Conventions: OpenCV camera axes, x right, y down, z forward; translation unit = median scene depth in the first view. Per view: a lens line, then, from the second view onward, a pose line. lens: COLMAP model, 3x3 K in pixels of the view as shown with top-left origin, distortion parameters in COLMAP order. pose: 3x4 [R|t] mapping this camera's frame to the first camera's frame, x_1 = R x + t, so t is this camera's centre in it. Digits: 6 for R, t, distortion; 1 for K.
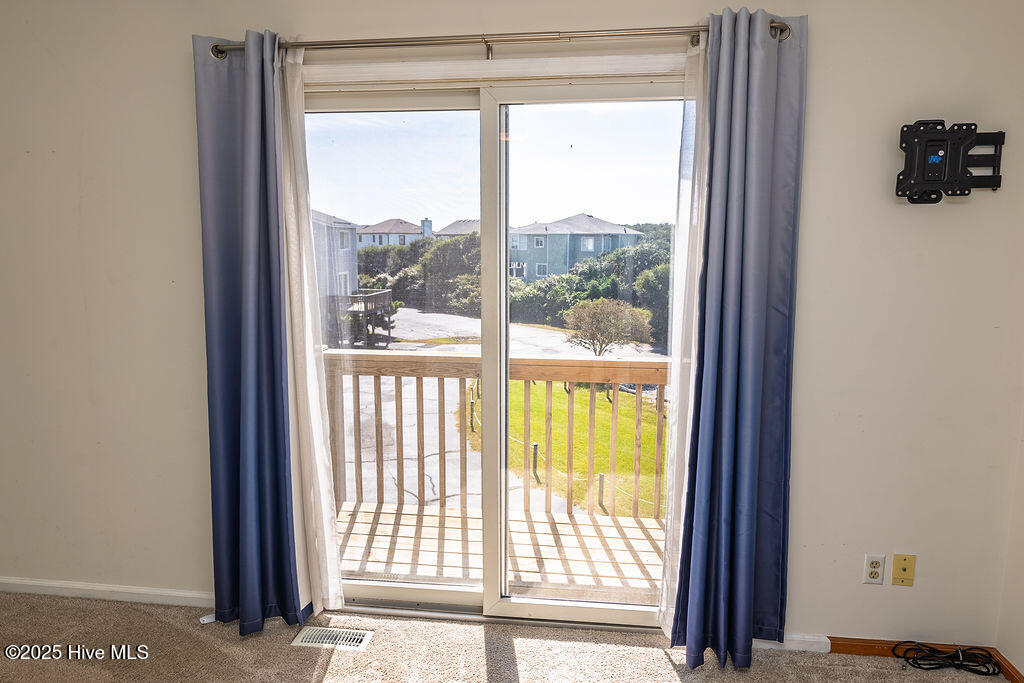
lens RADIAL K [[680.3, 0, 512.0], [0, 680.3, 341.5], [0, 0, 1]] dist [-0.001999, 0.002958]
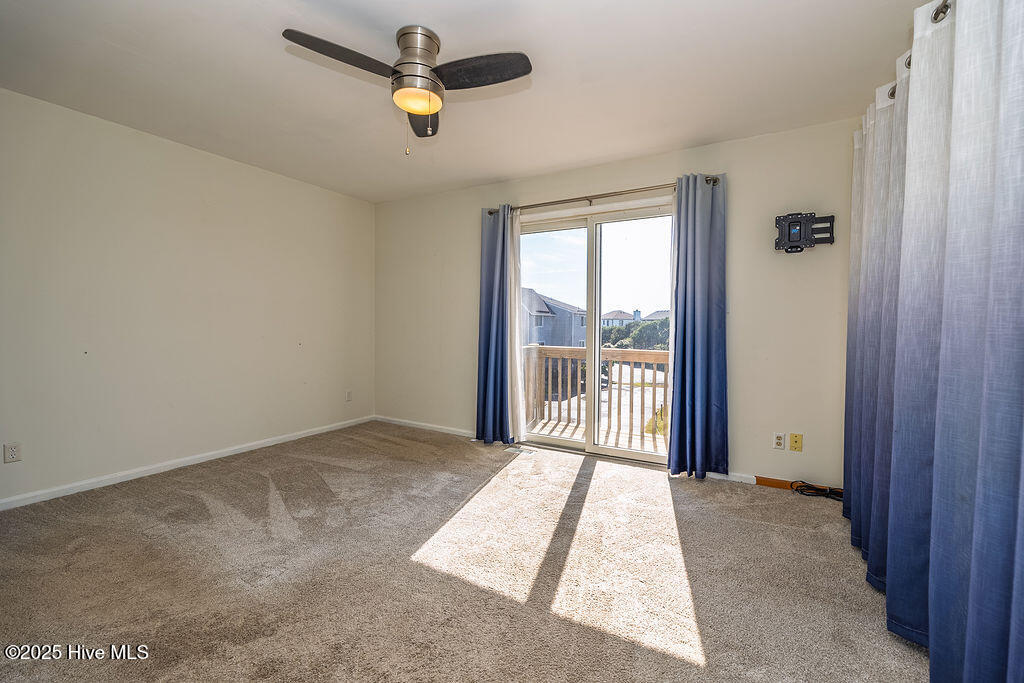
lens RADIAL K [[431.5, 0, 512.0], [0, 431.5, 341.5], [0, 0, 1]] dist [0.000358, 0.000139]
pose [[0.922758, 0.019359, -0.384892, 0.294531], [-0.054339, 0.995295, -0.080214, 0.190459], [0.381529, 0.094933, 0.919469, -0.440612]]
